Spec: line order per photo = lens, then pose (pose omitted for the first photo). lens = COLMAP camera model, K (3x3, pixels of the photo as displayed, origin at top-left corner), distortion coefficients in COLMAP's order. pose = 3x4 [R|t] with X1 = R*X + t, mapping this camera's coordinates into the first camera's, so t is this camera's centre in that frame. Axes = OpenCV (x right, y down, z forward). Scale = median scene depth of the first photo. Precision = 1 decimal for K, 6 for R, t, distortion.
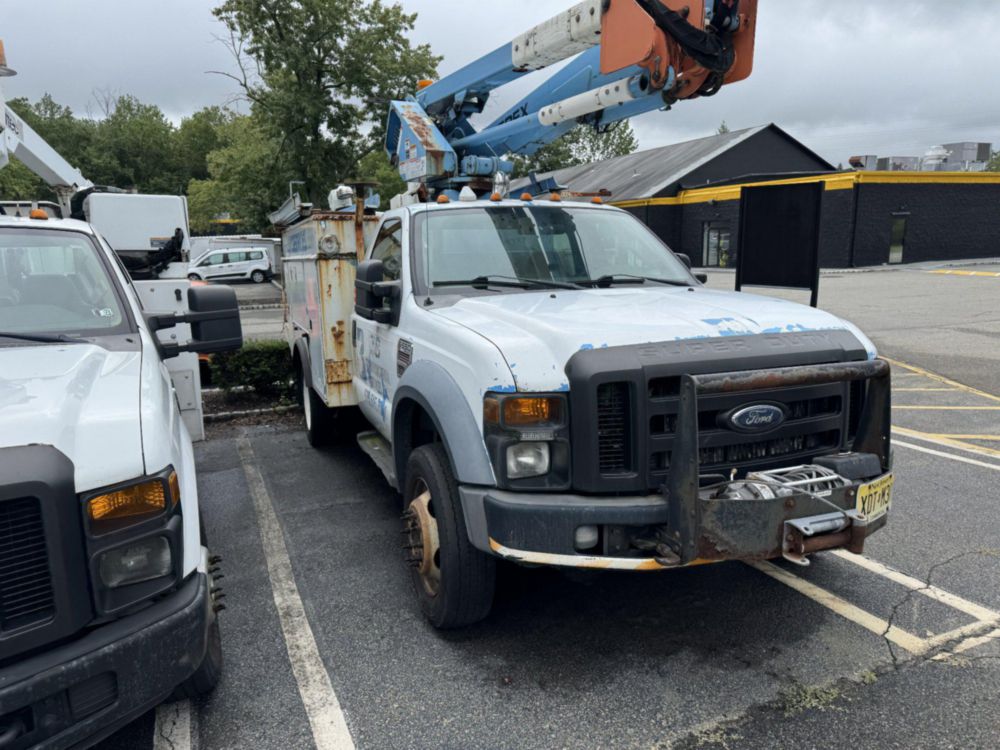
lens RADIAL K [[701.8, 0, 506.1], [0, 701.8, 378.0], [0, 0, 1]] dist [0.056620, -0.065595]
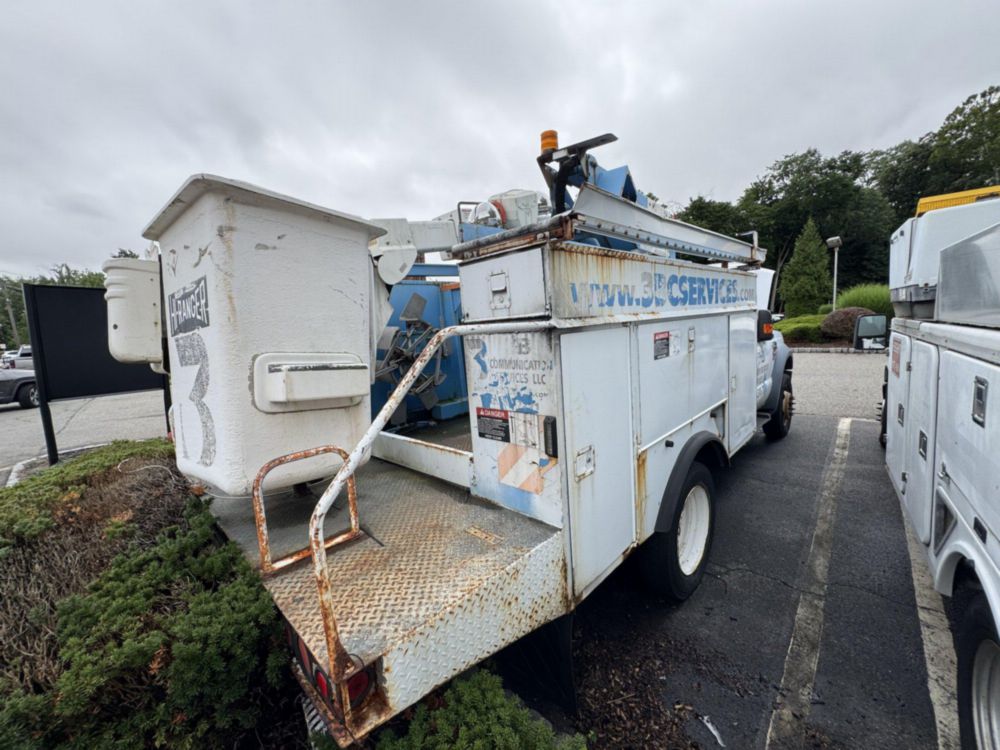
lens RADIAL K [[399.7, 0, 500.9], [0, 399.7, 373.5], [0, 0, 1]] dist [-0.001998, -0.000140]
pose [[-0.403251, -0.061543, 0.913018, -0.670030], [0.233742, 0.957711, 0.167792, -0.261525], [-0.884734, 0.281073, -0.371813, 1.554286]]
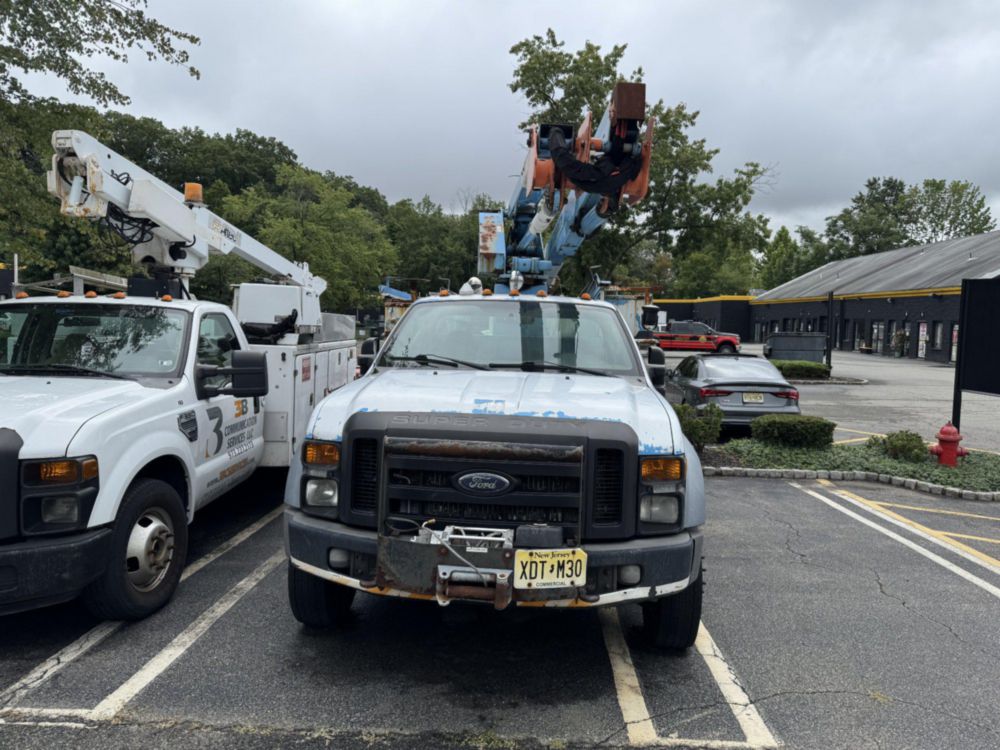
lens RADIAL K [[697.3, 0, 496.7], [0, 697.3, 369.8], [0, 0, 1]] dist [0.090408, -0.130582]
pose [[0.898807, 0.069785, -0.432754, 0.434783], [-0.121874, 0.988105, -0.093786, -0.012991], [0.421062, 0.137037, 0.896620, -0.037163]]
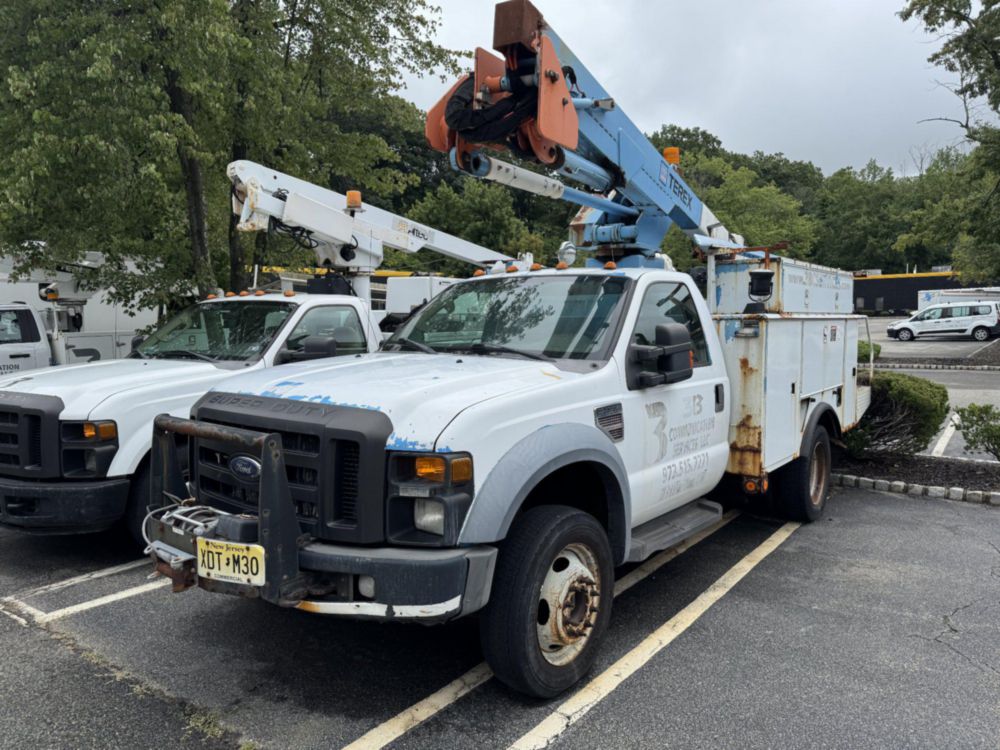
lens RADIAL K [[697.1, 0, 501.7], [0, 697.1, 377.9], [0, 0, 1]] dist [0.069218, -0.081867]
pose [[0.505201, 0.093338, -0.857939, 0.768757], [-0.154492, 0.987856, 0.016499, -0.086413], [0.849061, 0.124210, 0.513486, 0.371139]]
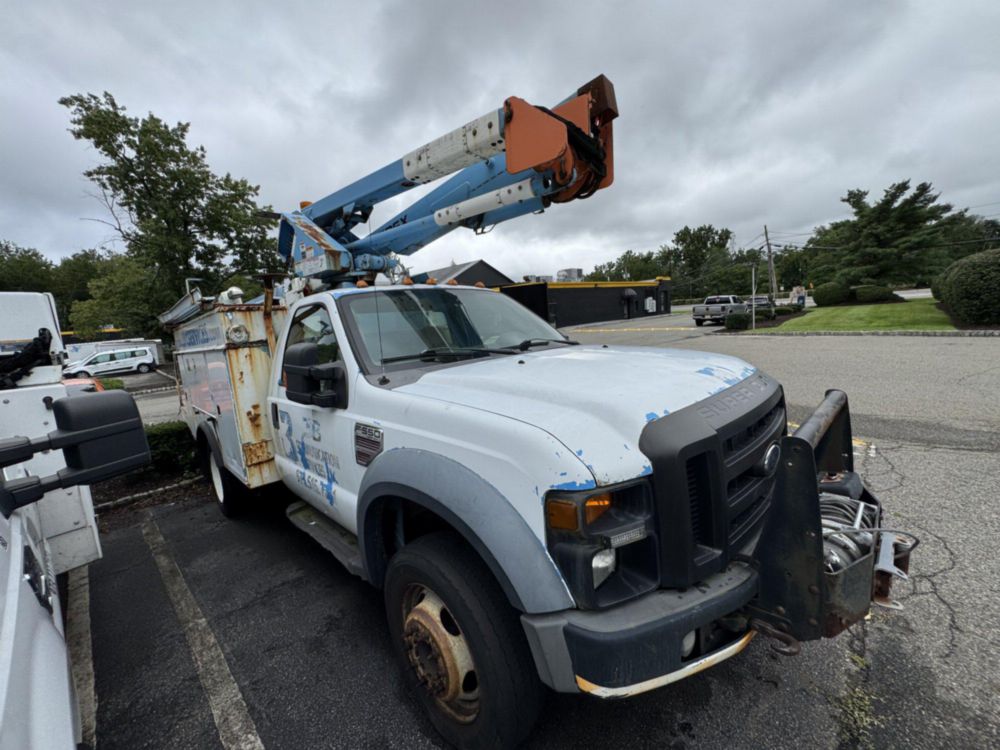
lens RADIAL K [[399.7, 0, 500.9], [0, 399.7, 373.5], [0, 0, 1]] dist [-0.001998, -0.000140]
pose [[0.917875, -0.107082, 0.382151, -0.117019], [0.134523, 0.989854, -0.045740, -0.048810], [-0.373376, 0.093392, 0.922967, 0.291695]]
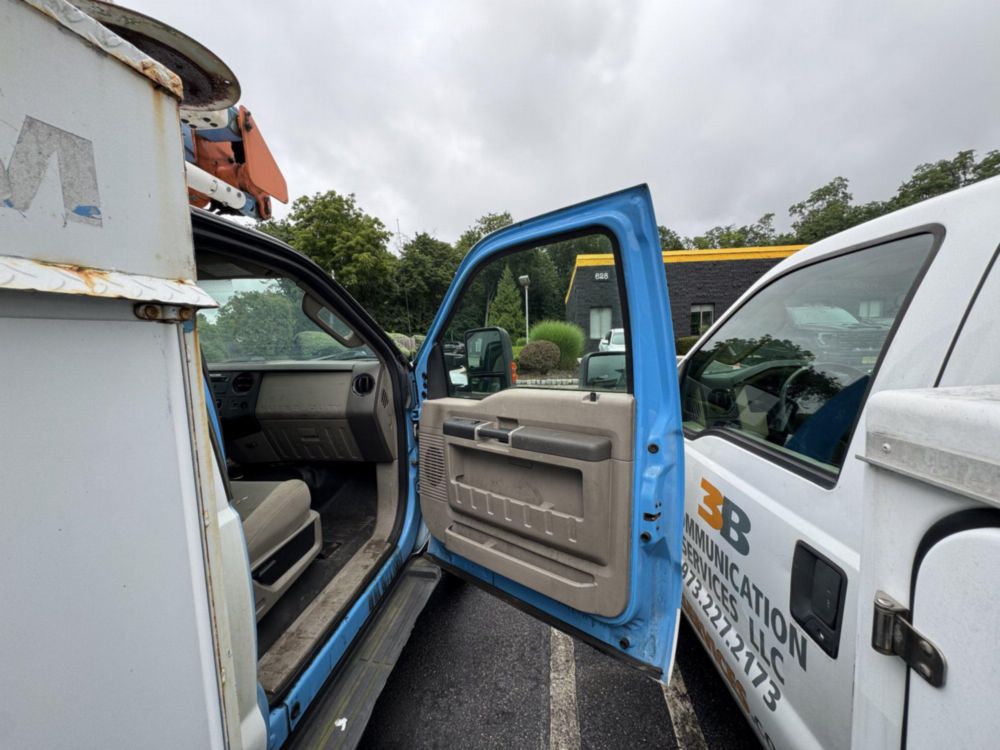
lens RADIAL K [[397.3, 0, 500.9], [0, 397.3, 374.0], [0, 0, 1]] dist [-0.001559, -0.000402]
pose [[-0.863761, 0.001758, 0.503898, -0.368237], [0.135083, 0.964200, 0.228189, -0.156803], [-0.485457, 0.265169, -0.833077, 0.985146]]
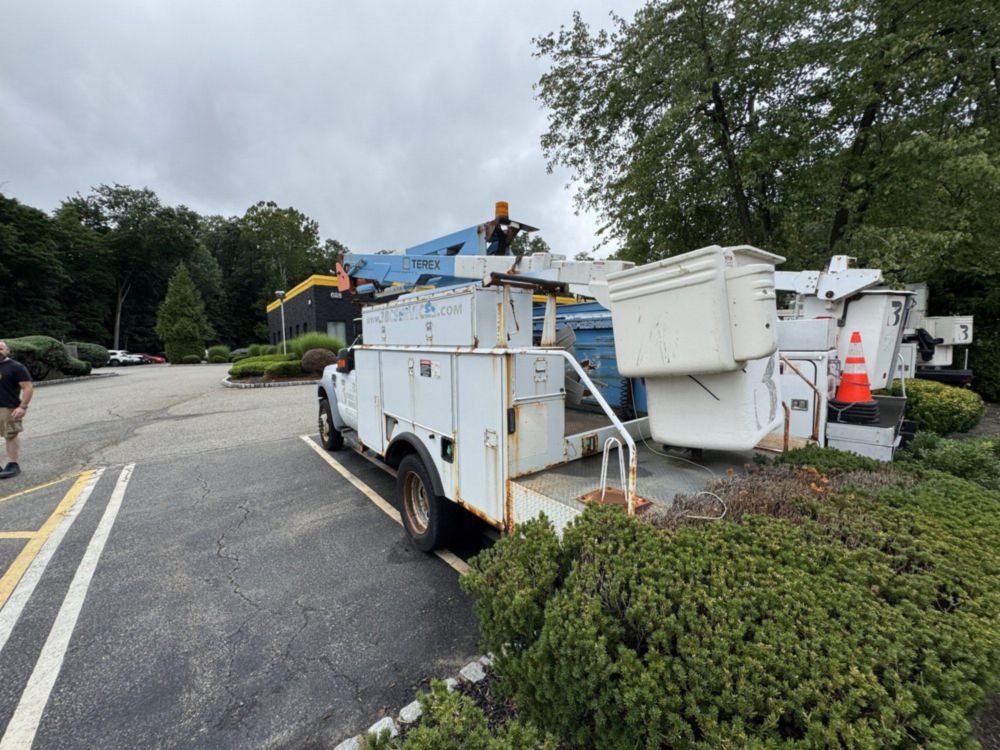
lens RADIAL K [[399.7, 0, 500.9], [0, 399.7, 373.5], [0, 0, 1]] dist [-0.001998, -0.000140]
pose [[-0.964907, 0.058256, -0.256047, 0.091684], [-0.009401, 0.966792, 0.255392, -0.364944], [0.262423, 0.248837, -0.932317, 1.986410]]
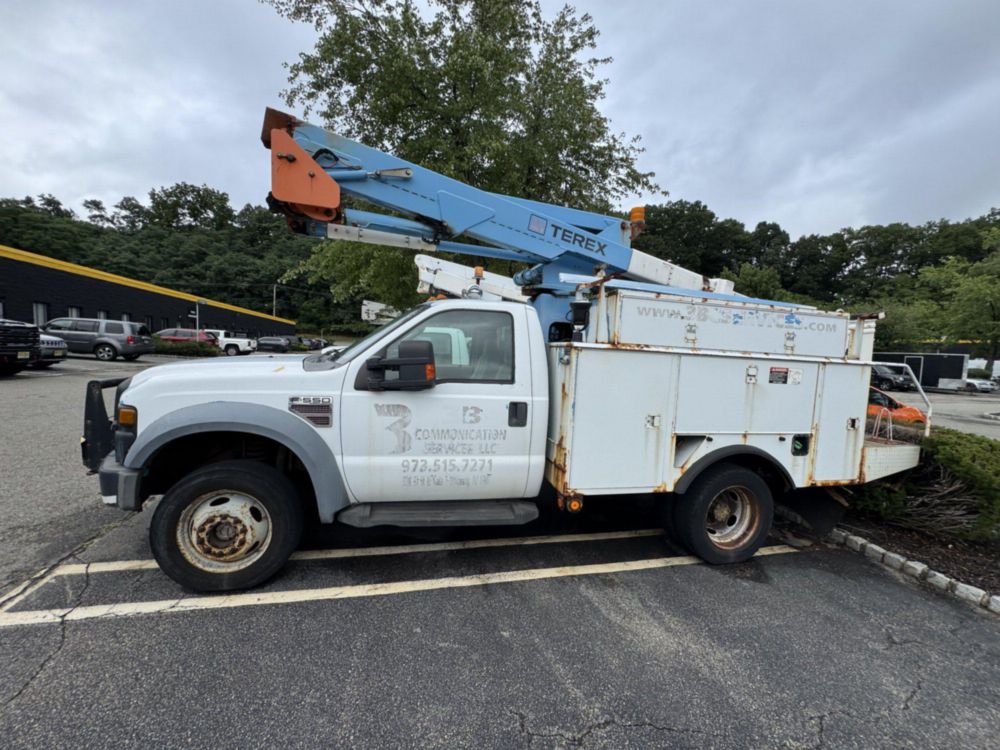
lens RADIAL K [[399.7, 0, 500.9], [0, 399.7, 373.5], [0, 0, 1]] dist [-0.001998, -0.000140]
pose [[-0.135765, 0.076769, -0.987762, 0.708767], [-0.220174, 0.969725, 0.105630, -0.196563], [0.965966, 0.231821, -0.114752, 1.071288]]
